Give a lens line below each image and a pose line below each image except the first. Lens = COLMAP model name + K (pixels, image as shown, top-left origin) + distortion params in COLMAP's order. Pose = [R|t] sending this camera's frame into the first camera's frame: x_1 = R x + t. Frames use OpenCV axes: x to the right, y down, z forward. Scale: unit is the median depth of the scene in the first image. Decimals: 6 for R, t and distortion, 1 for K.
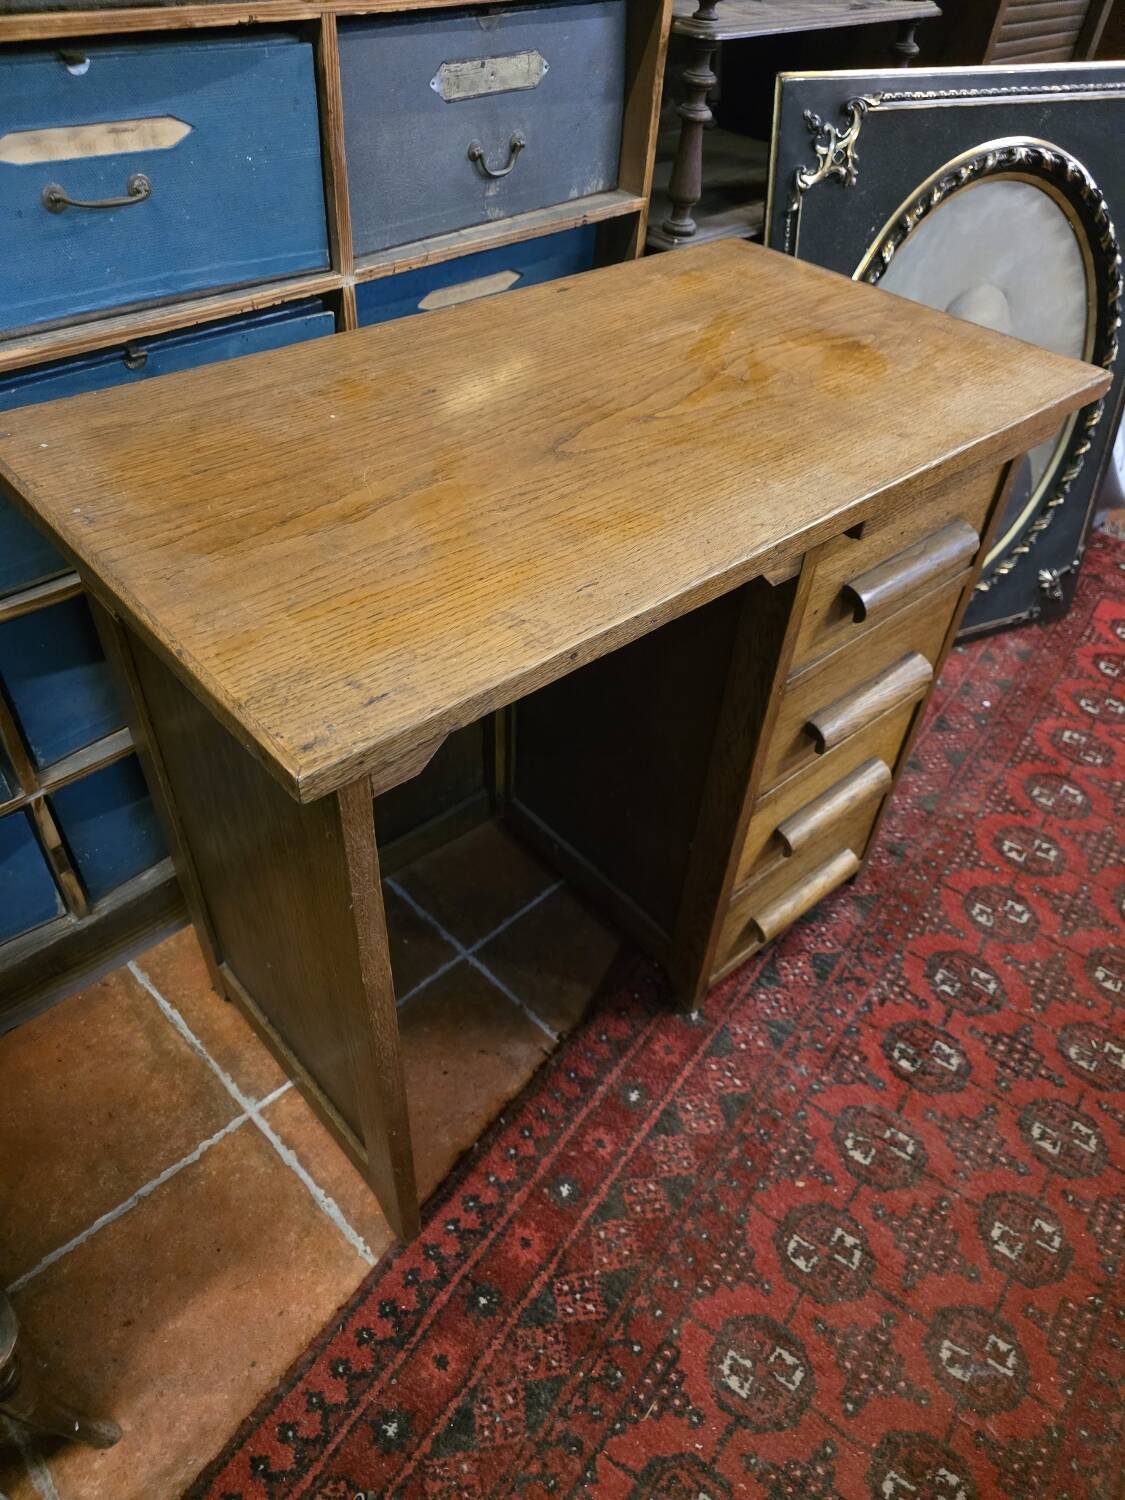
lens RADIAL K [[1020.0, 0, 570.2], [0, 1020.0, 750.1], [0, 0, 1]] dist [0.031904, -0.041626]
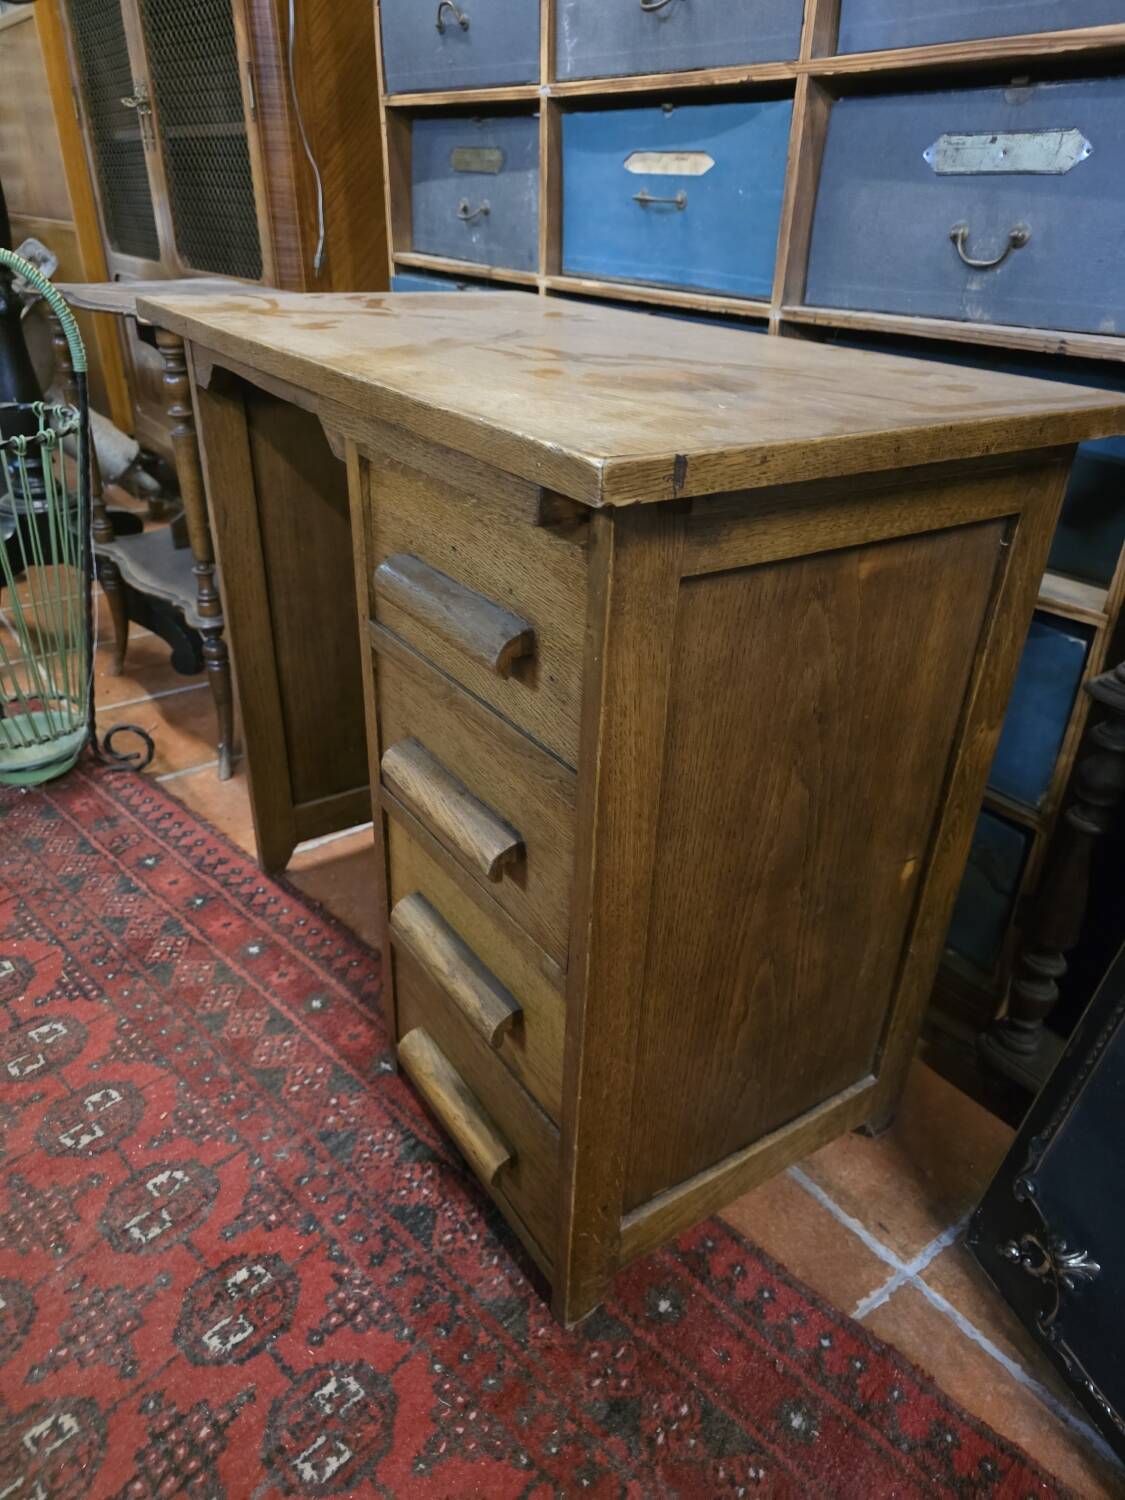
lens RADIAL K [[1020.0, 0, 569.0], [0, 1020.0, 740.2], [0, 0, 1]] dist [0.031904, -0.041626]
pose [[-0.139701, 0.405171, -0.903505, 0.895080], [-0.702493, 0.602501, 0.378808, -0.402120], [0.697844, 0.687626, 0.200460, 0.853167]]
